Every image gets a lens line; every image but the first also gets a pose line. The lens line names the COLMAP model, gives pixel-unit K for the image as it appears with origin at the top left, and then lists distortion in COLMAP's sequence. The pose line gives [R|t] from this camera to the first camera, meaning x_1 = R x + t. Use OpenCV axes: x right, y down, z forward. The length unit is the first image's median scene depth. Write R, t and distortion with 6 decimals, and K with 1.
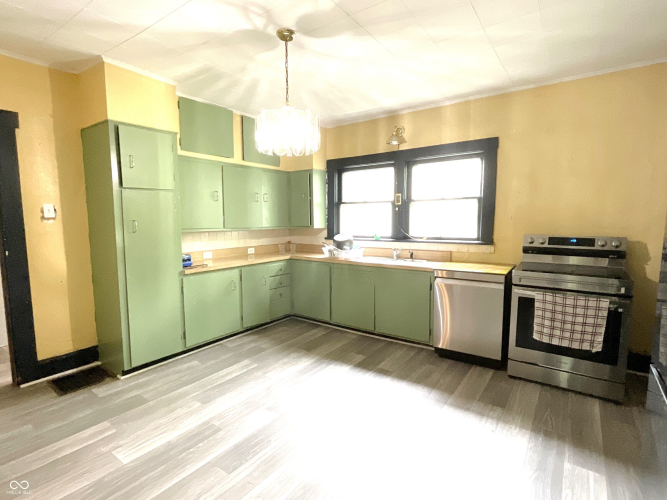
lens RADIAL K [[338.1, 0, 333.5], [0, 338.1, 250.0], [0, 0, 1]] dist [-0.001615, 0.000197]
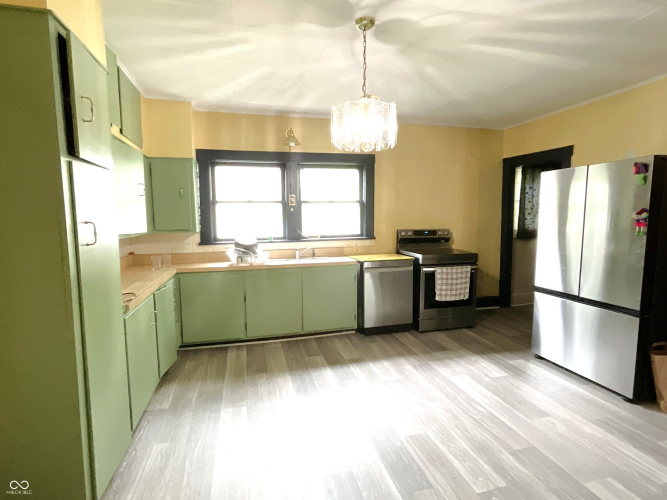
lens RADIAL K [[338.1, 0, 333.5], [0, 338.1, 250.0], [0, 0, 1]] dist [-0.001615, 0.000197]
pose [[0.642131, -0.076944, 0.762723, -0.576715], [0.081833, 0.996145, 0.031596, -0.025455], [-0.762214, 0.042127, 0.645953, 0.286367]]
